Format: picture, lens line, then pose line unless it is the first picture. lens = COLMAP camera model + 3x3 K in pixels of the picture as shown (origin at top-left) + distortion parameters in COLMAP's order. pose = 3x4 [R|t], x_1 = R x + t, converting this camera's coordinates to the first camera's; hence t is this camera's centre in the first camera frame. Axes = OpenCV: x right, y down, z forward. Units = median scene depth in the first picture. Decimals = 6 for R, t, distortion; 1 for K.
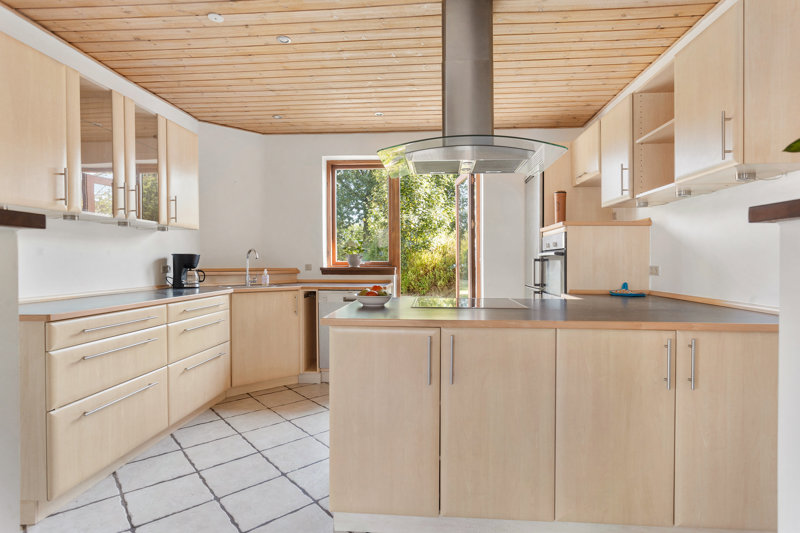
lens RADIAL K [[416.1, 0, 411.6], [0, 416.1, 273.2], [0, 0, 1]] dist [0.001778, 0.000327]
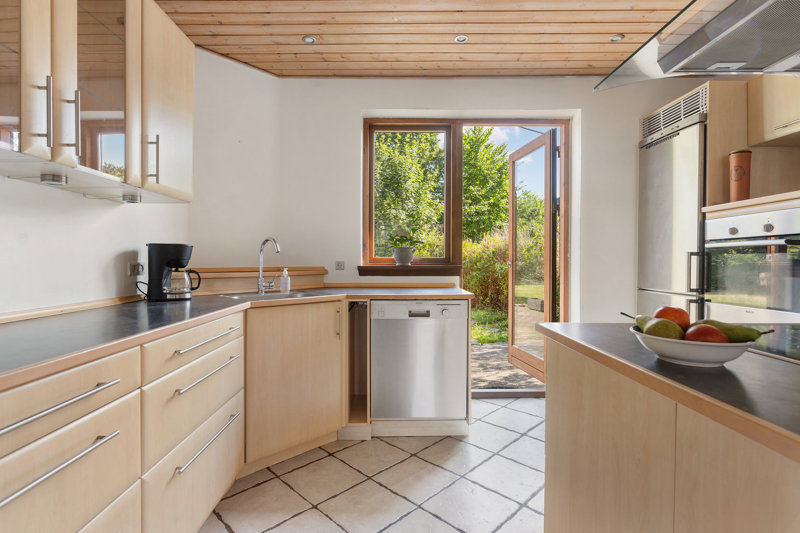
lens RADIAL K [[405.5, 0, 395.0], [0, 405.5, 263.3], [0, 0, 1]] dist [-0.002358, 0.000026]
pose [[0.998911, -0.002571, 0.046592, -0.236939], [0.003556, 0.999772, -0.021056, -0.004524], [-0.046527, 0.021199, 0.998692, 0.387383]]
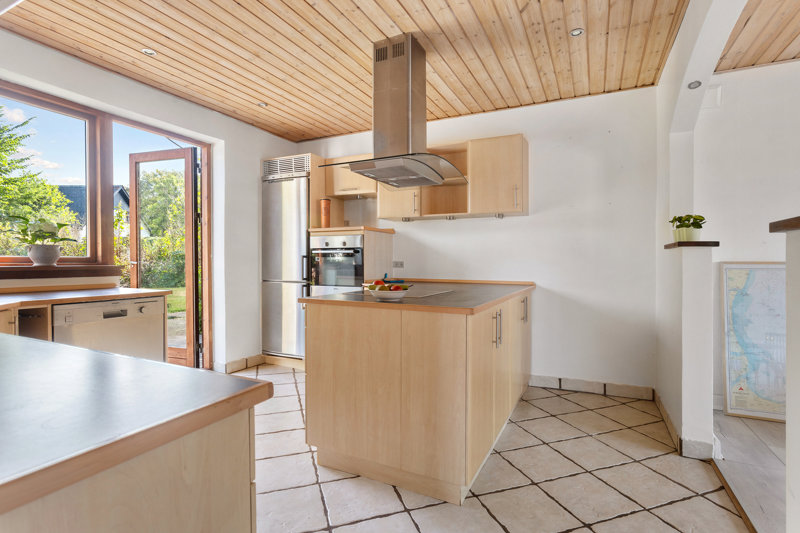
lens RADIAL K [[384.4, 0, 414.4], [0, 384.4, 262.9], [0, 0, 1]] dist [-0.003805, 0.000451]
pose [[0.382964, -0.005663, 0.923746, -0.563336], [0.022290, 0.999747, -0.003111, -0.005969], [-0.923494, 0.021781, 0.382993, 0.360600]]
